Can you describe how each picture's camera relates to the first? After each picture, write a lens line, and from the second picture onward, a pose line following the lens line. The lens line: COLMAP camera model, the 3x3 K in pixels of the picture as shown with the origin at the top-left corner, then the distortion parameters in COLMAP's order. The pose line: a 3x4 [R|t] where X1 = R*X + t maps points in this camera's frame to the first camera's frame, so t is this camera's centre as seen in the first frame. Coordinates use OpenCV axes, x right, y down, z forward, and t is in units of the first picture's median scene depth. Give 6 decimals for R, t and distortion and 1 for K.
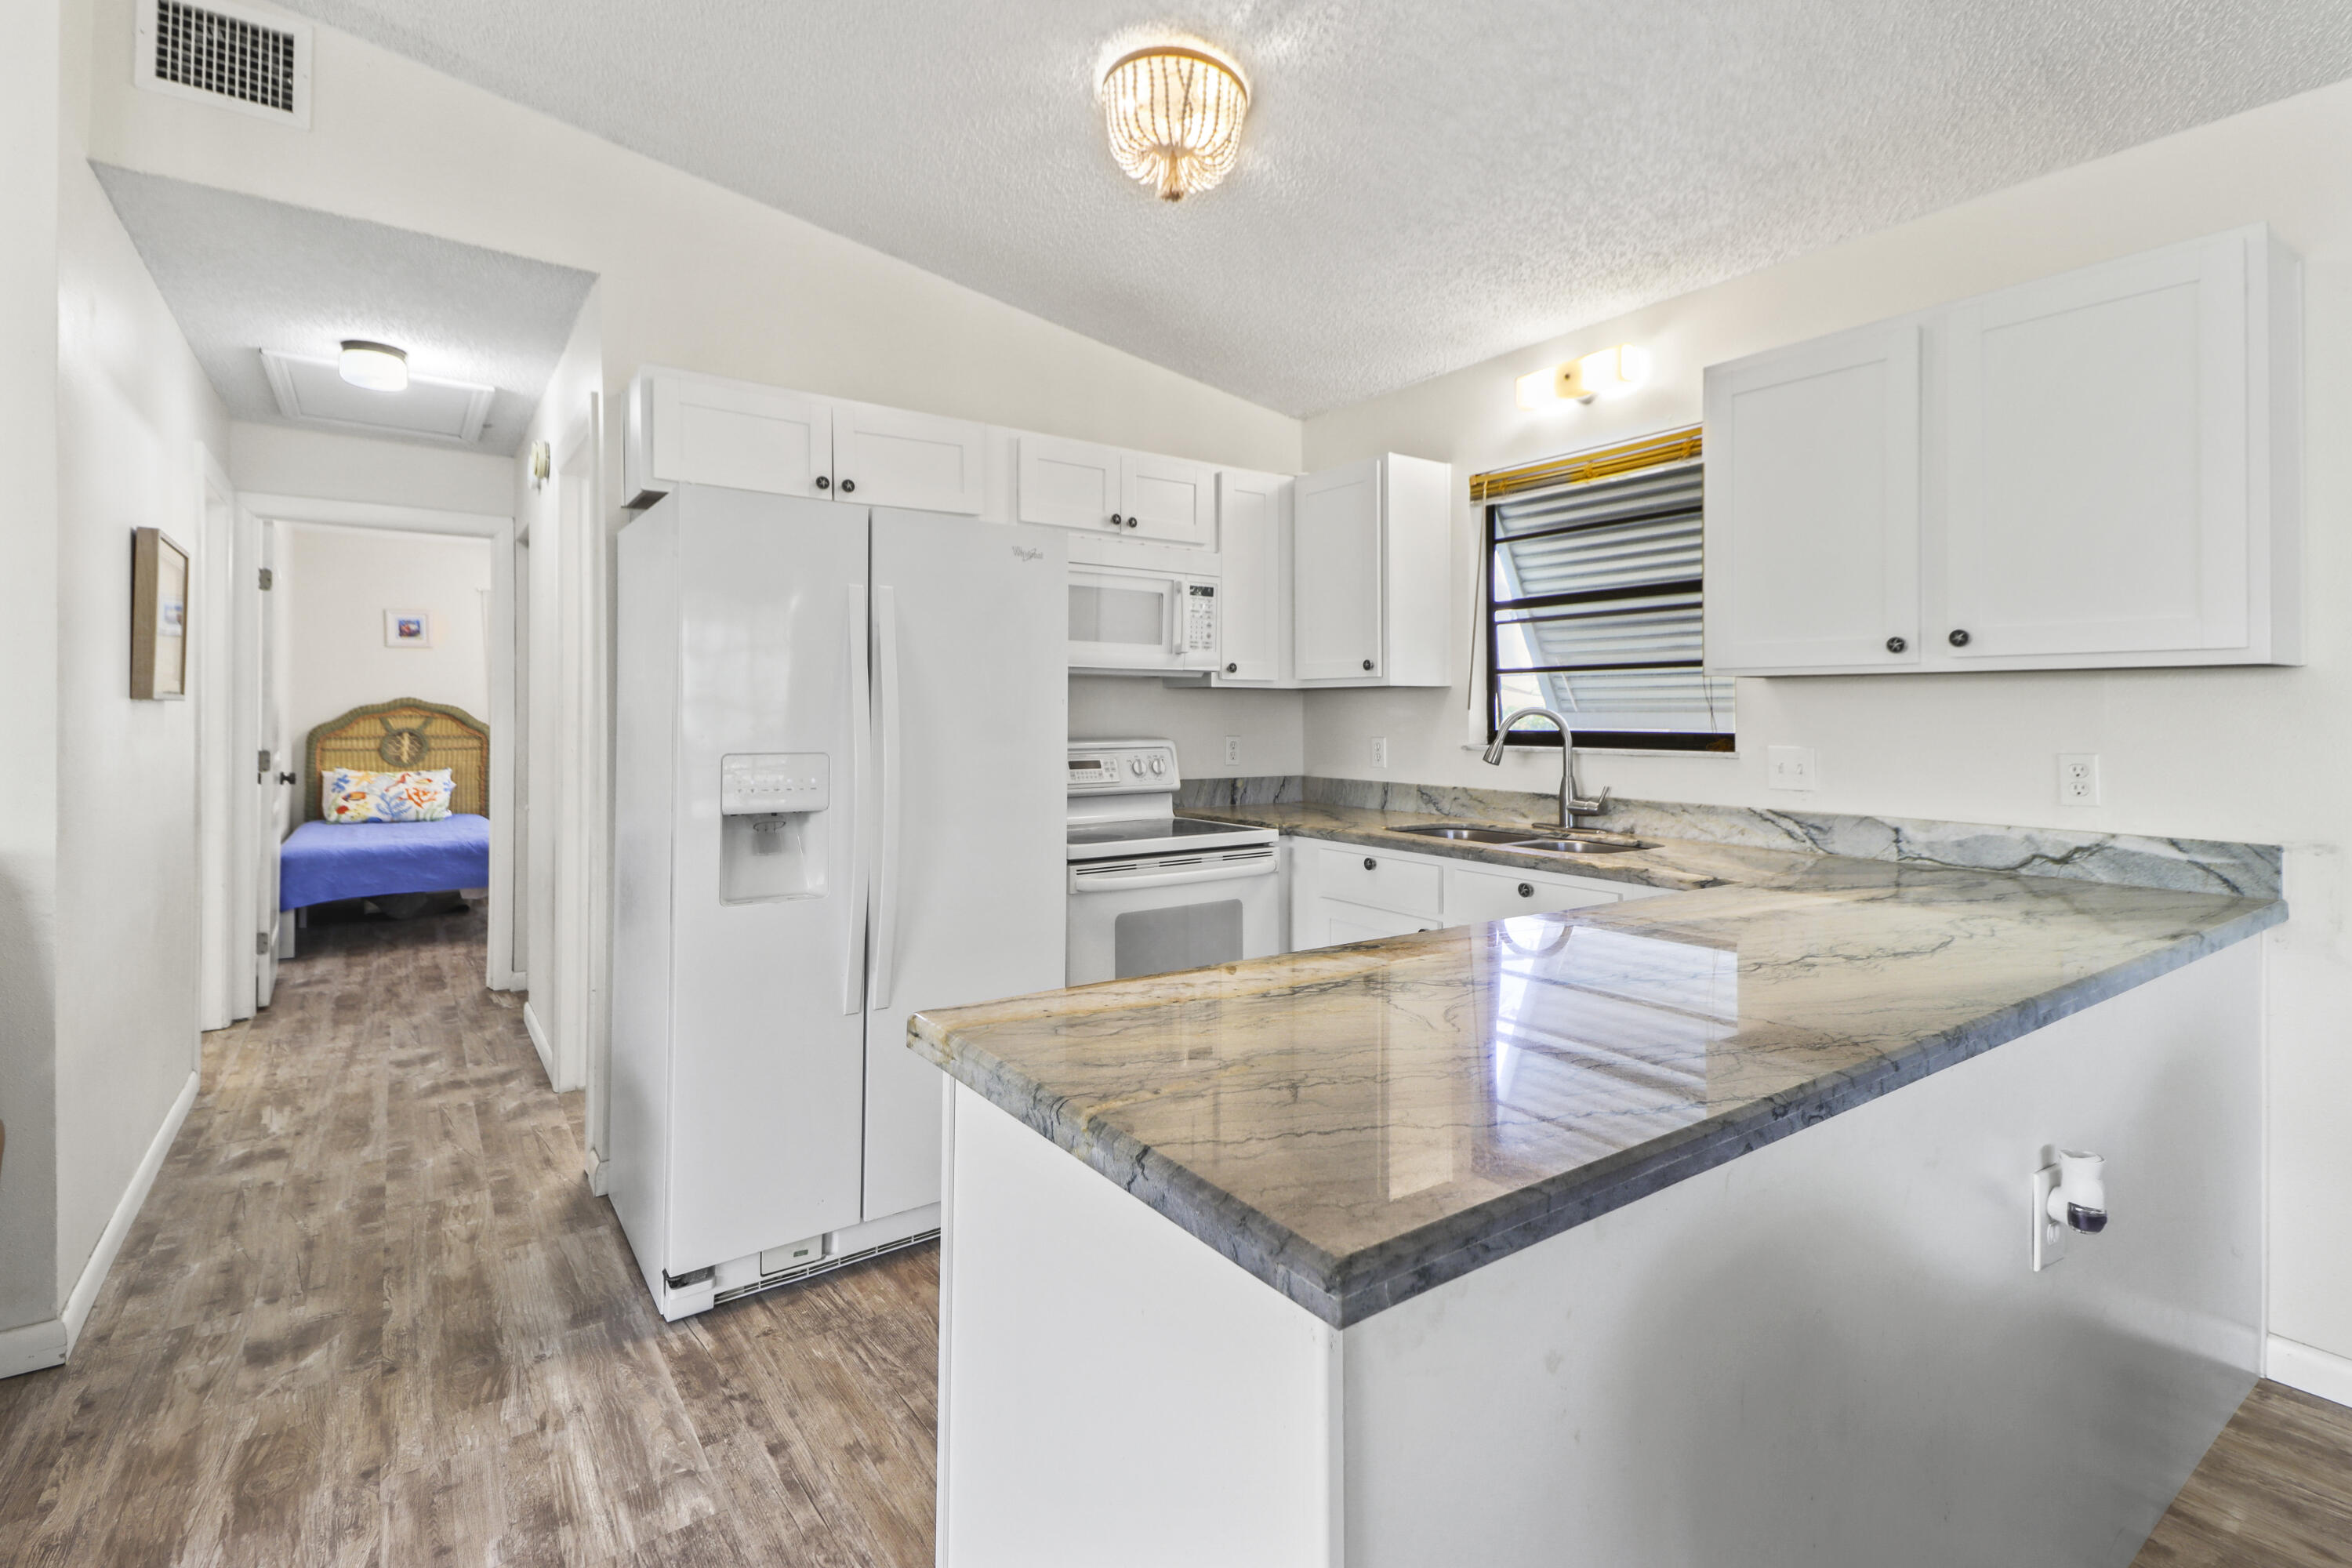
lens RADIAL K [[1099.1, 0, 1173.5], [0, 1099.1, 713.5], [0, 0, 1]] dist [-0.012393, -0.004114]
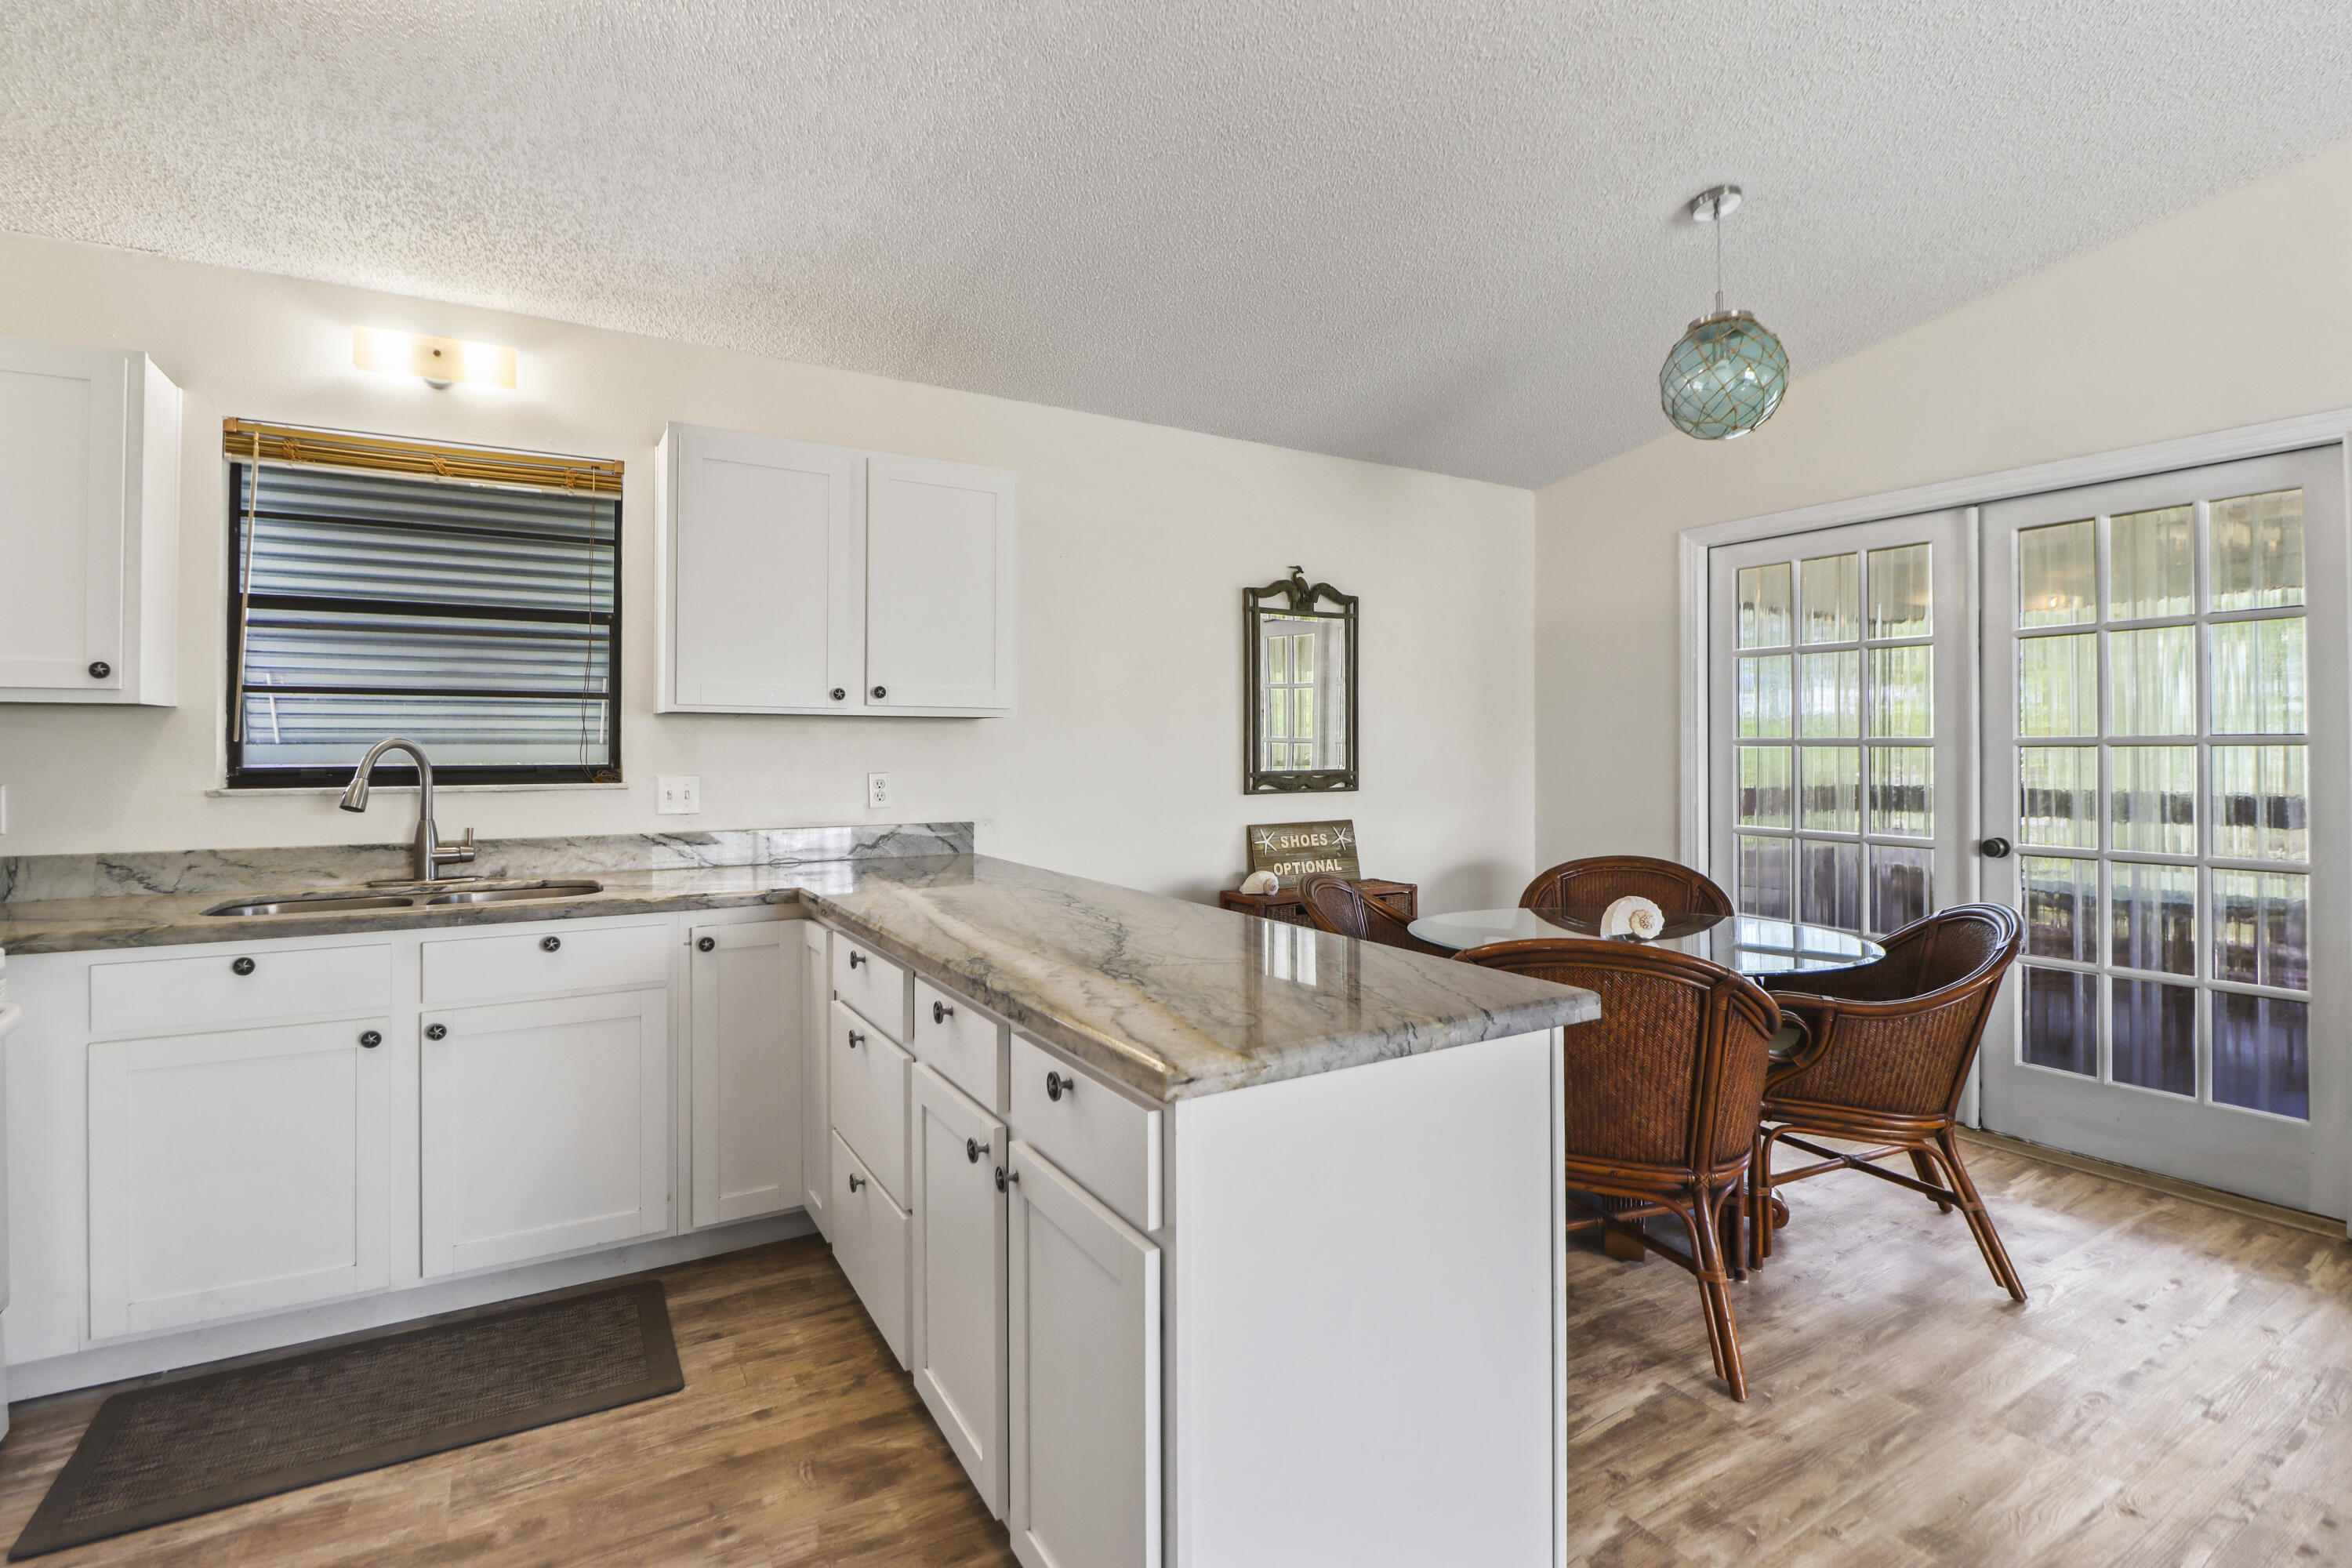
lens RADIAL K [[1099.1, 0, 1192.7], [0, 1099.1, 738.5], [0, 0, 1]] dist [-0.012393, -0.004114]
pose [[0.040196, 0.003826, 0.999185, -0.467552], [-0.000610, 0.999993, -0.003805, -0.002982], [-0.999192, -0.000457, 0.040198, 0.374327]]
